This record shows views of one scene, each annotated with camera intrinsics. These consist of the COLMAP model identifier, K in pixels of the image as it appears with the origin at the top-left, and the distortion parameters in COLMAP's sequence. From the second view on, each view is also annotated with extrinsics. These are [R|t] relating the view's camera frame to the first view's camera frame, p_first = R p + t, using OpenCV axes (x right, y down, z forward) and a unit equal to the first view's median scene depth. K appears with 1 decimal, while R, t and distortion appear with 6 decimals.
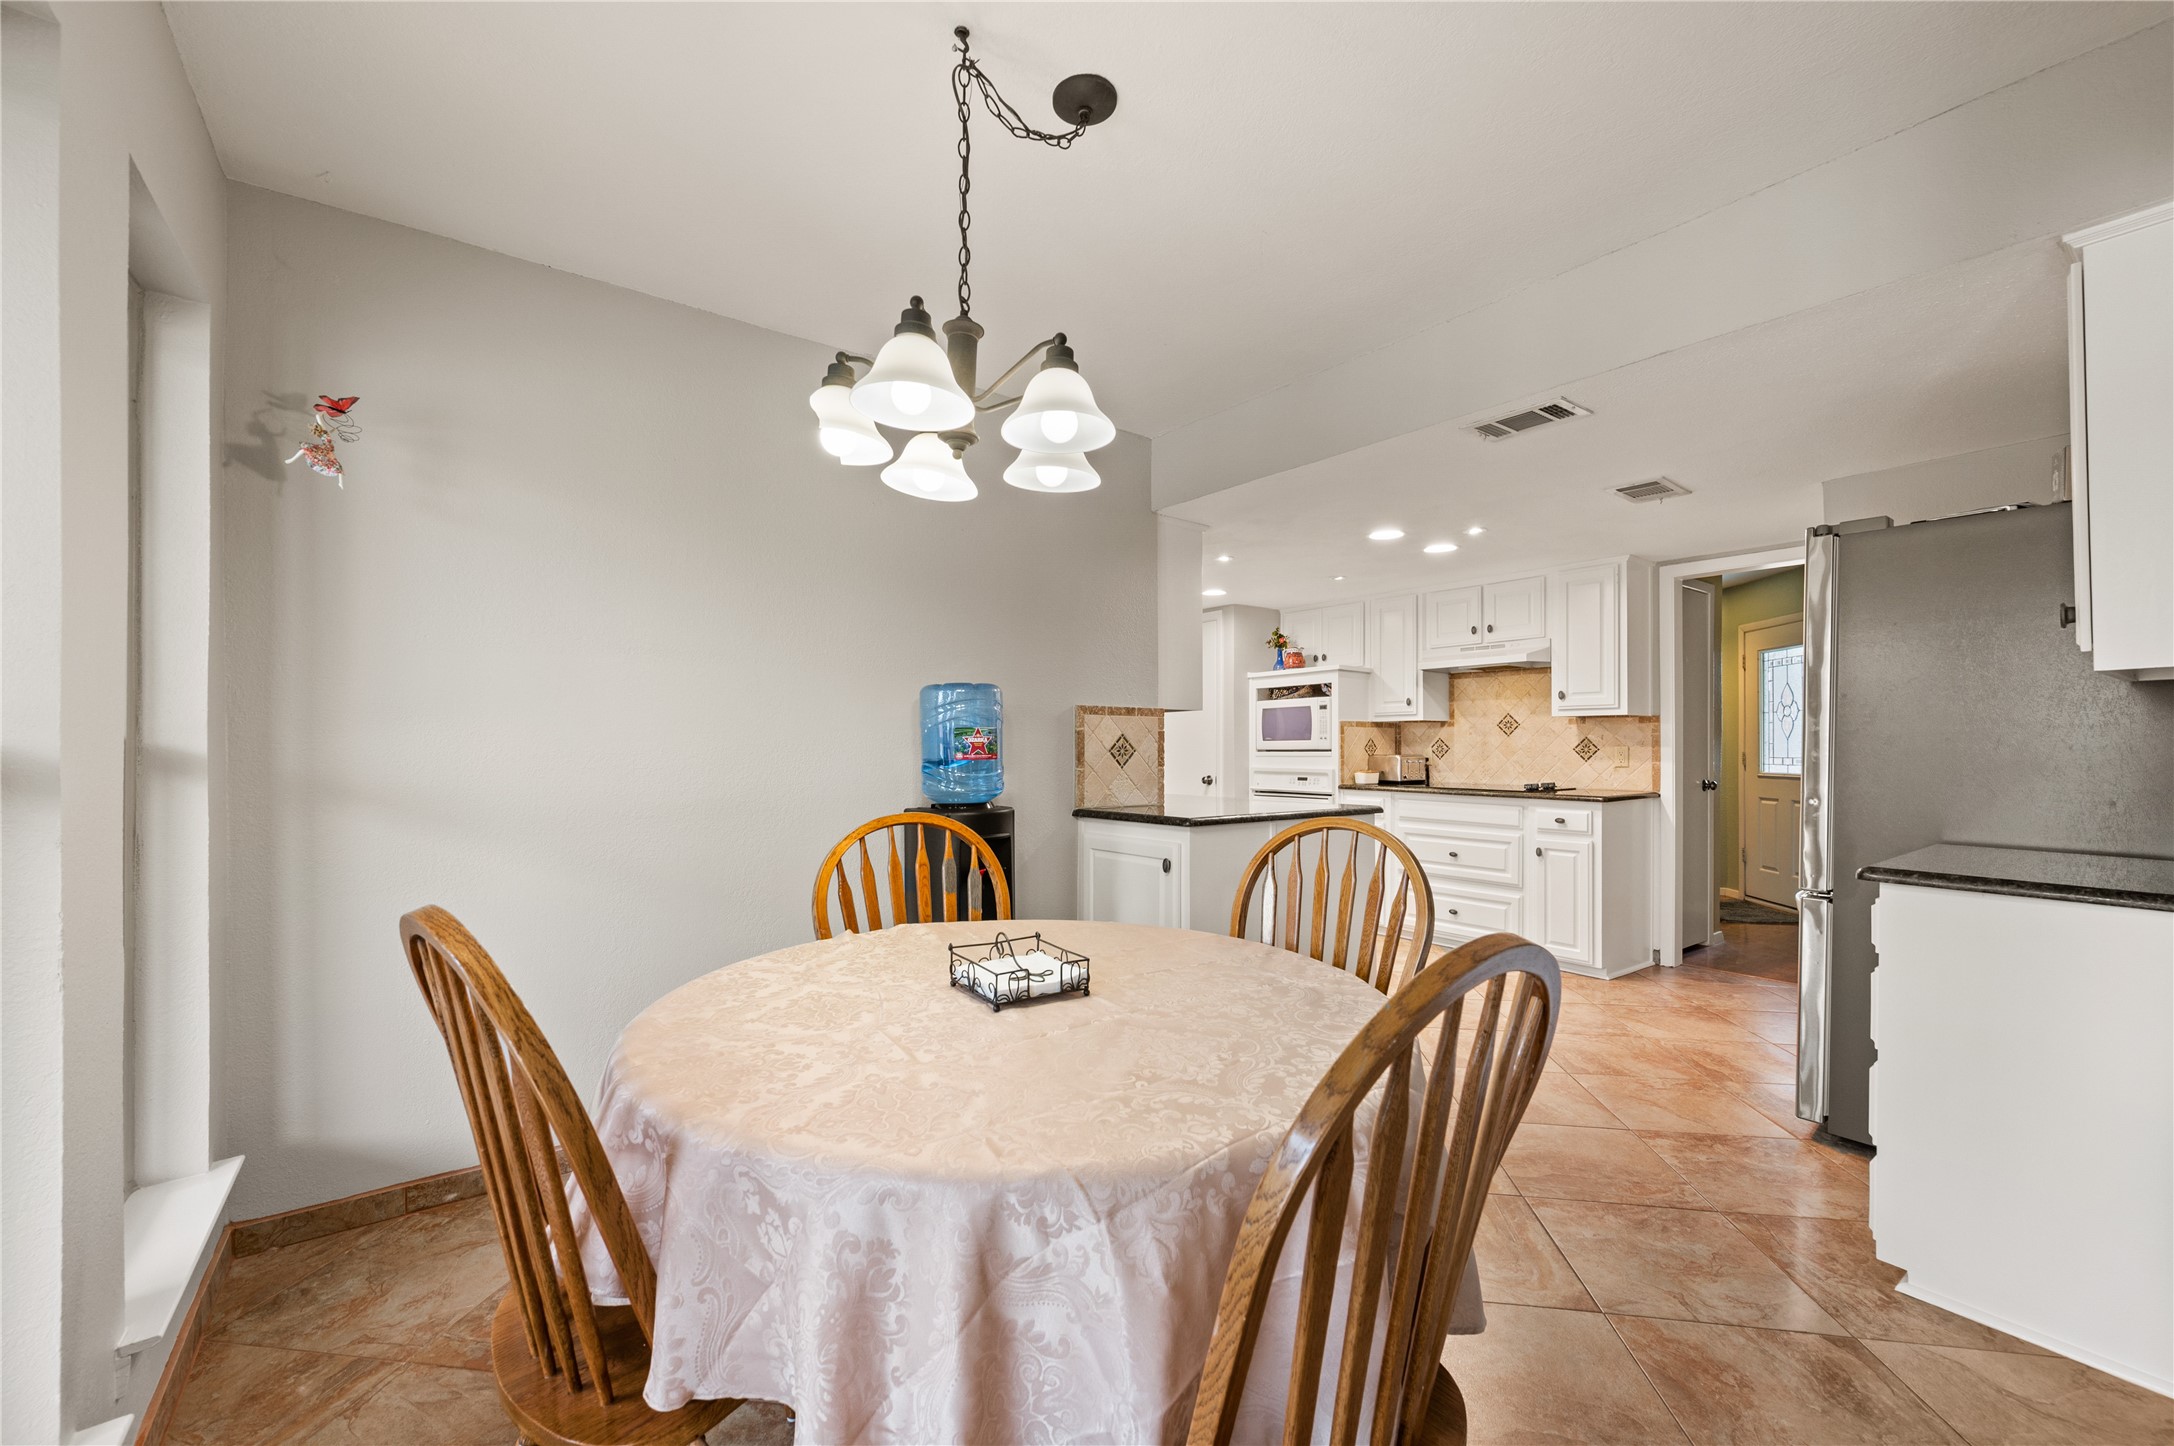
lens RADIAL K [[874.4, 0, 1091.1], [0, 874.4, 741.4], [0, 0, 1]] dist [-0.000567, -0.000093]
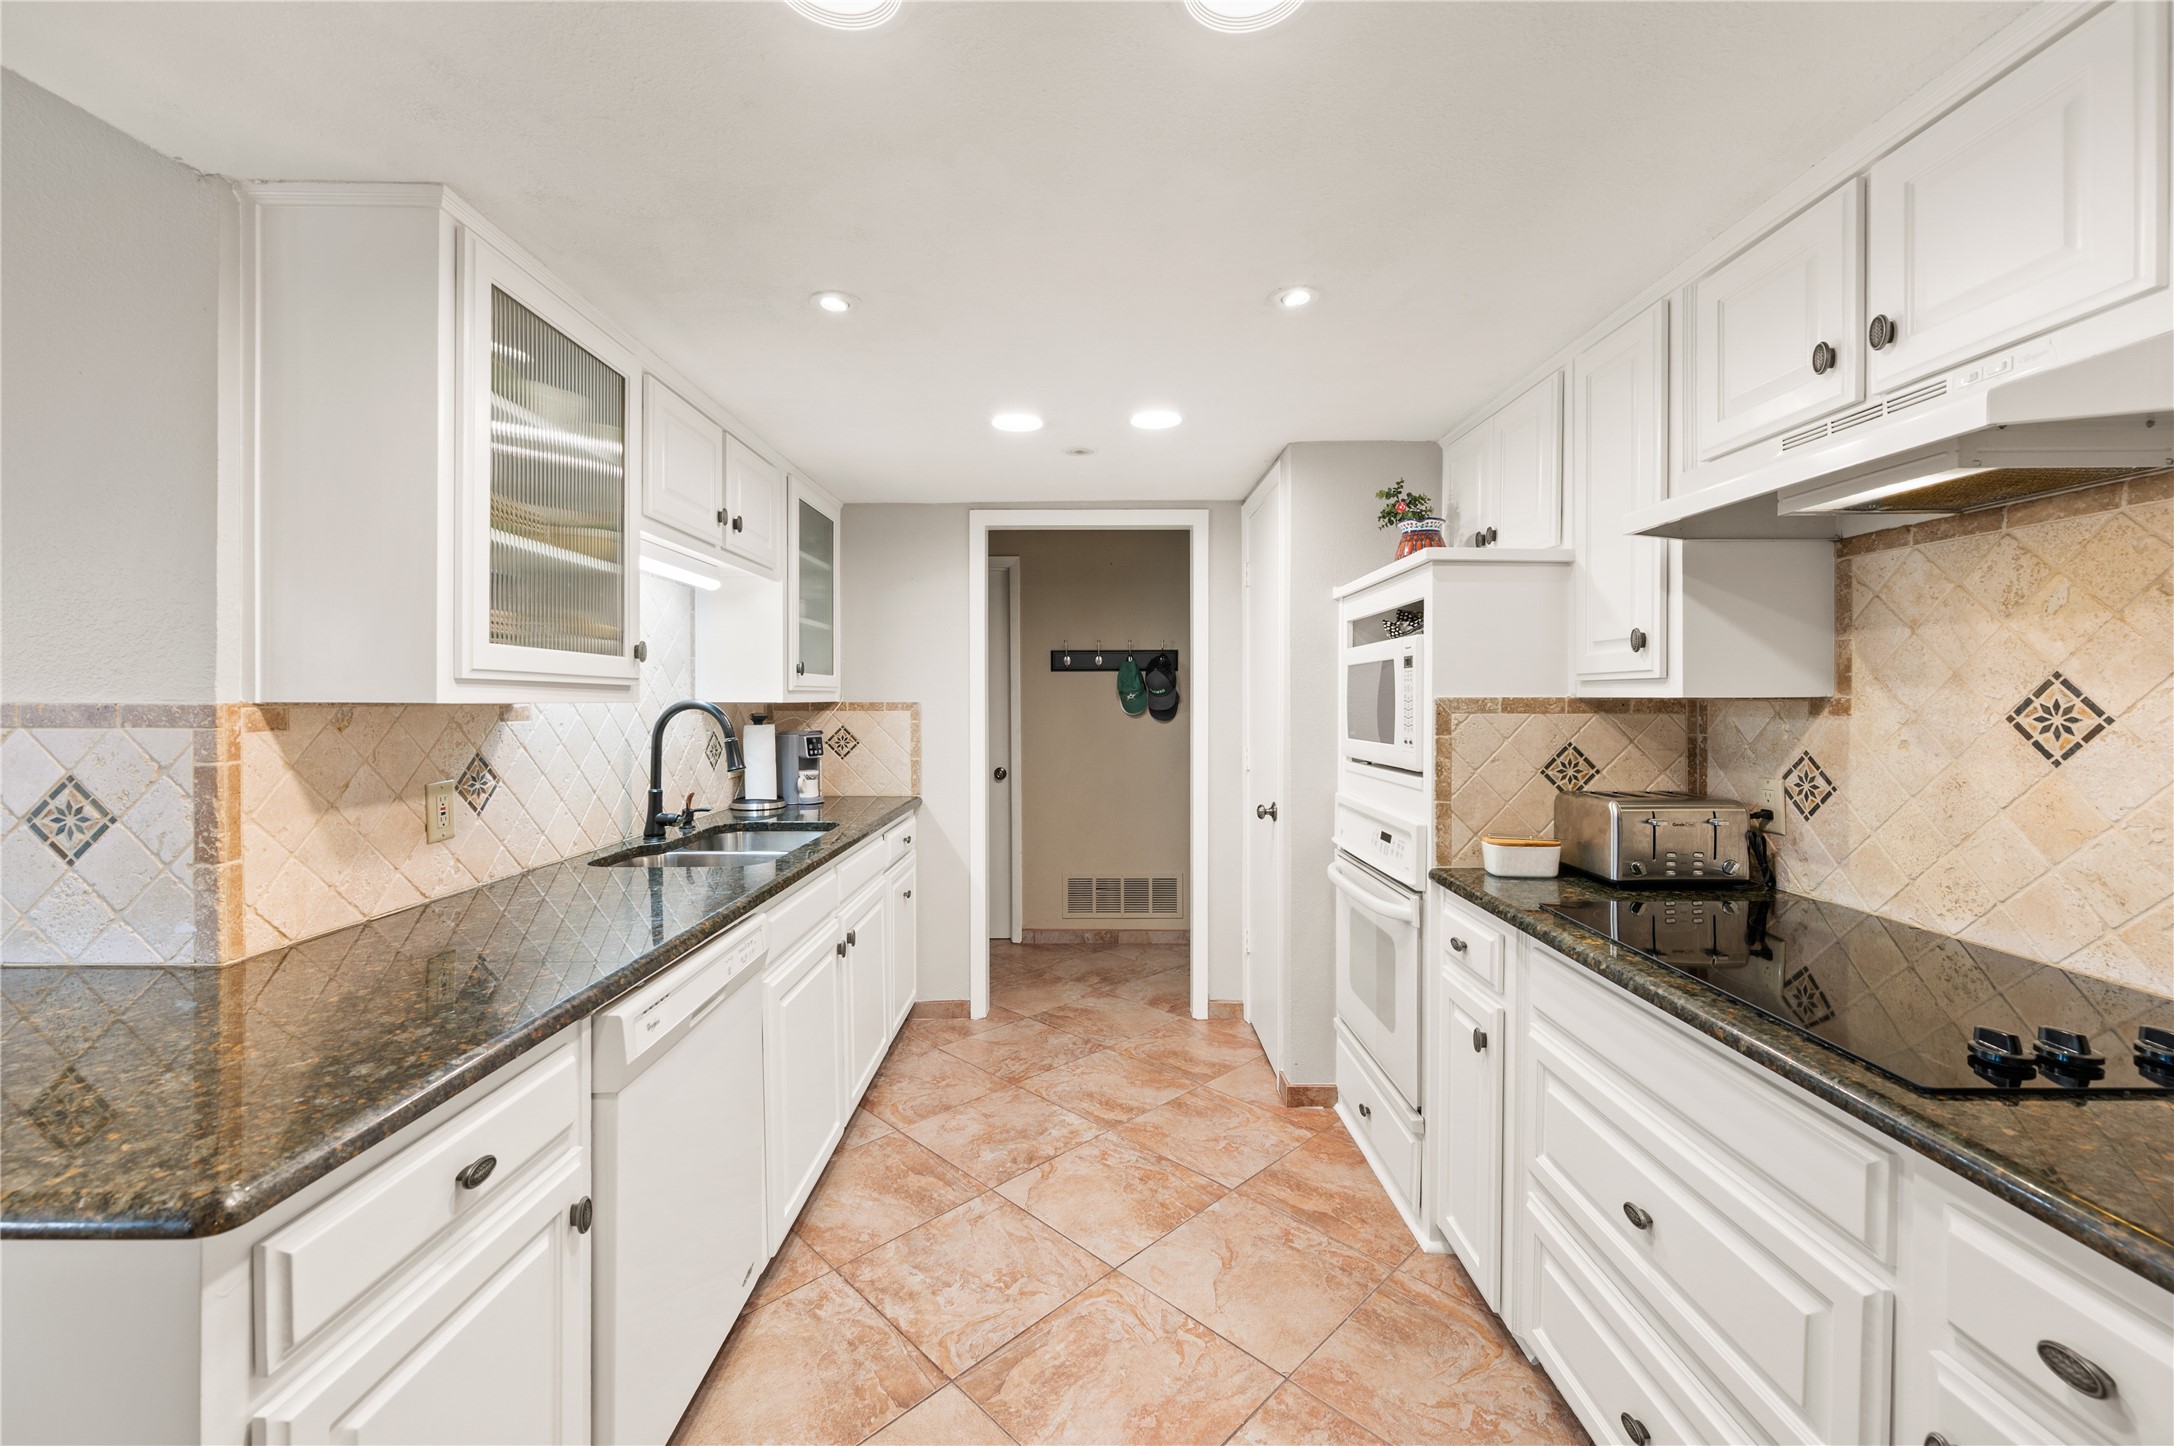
lens RADIAL K [[874.4, 0, 1087.1], [0, 874.4, 707.9], [0, 0, 1]] dist [-0.000567, -0.000093]
pose [[0.790668, 0.006480, -0.612211, 0.403195], [0.006052, 0.999812, 0.018399, -0.027625], [0.612215, -0.018253, 0.790480, 0.626004]]
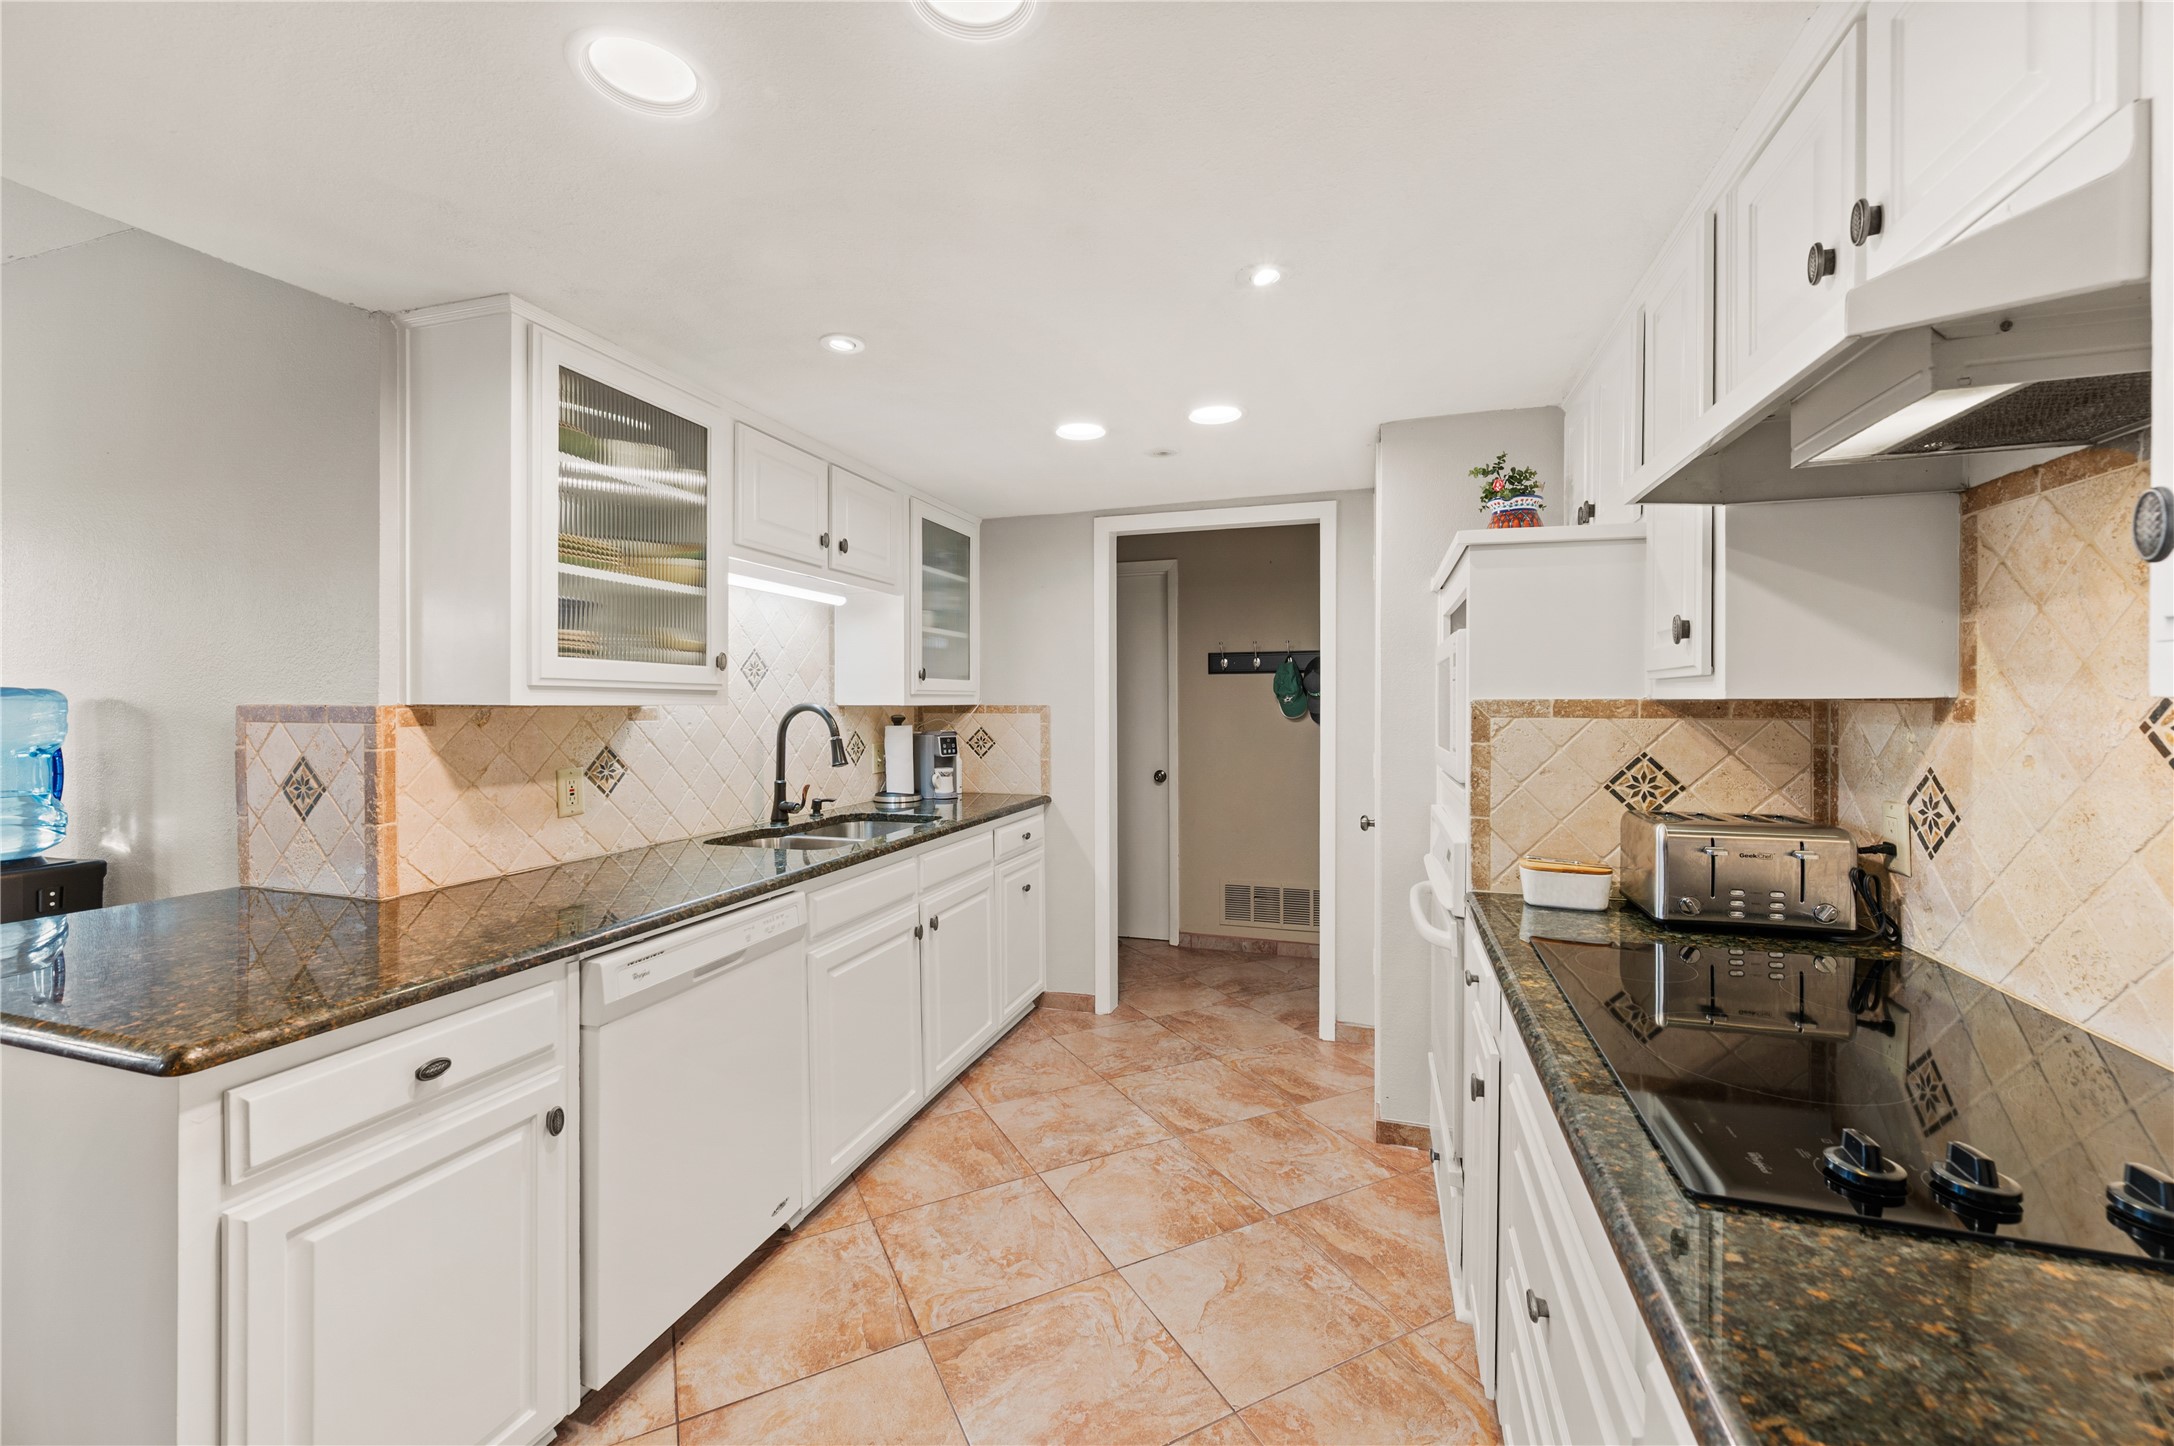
lens RADIAL K [[874.4, 0, 1085.7], [0, 874.4, 715.0], [0, 0, 1]] dist [-0.000567, -0.000093]
pose [[0.564778, 0.011495, -0.825163, 0.484491], [0.008887, 0.999760, 0.020010, -0.026340], [0.825195, -0.018635, 0.564540, 0.705905]]
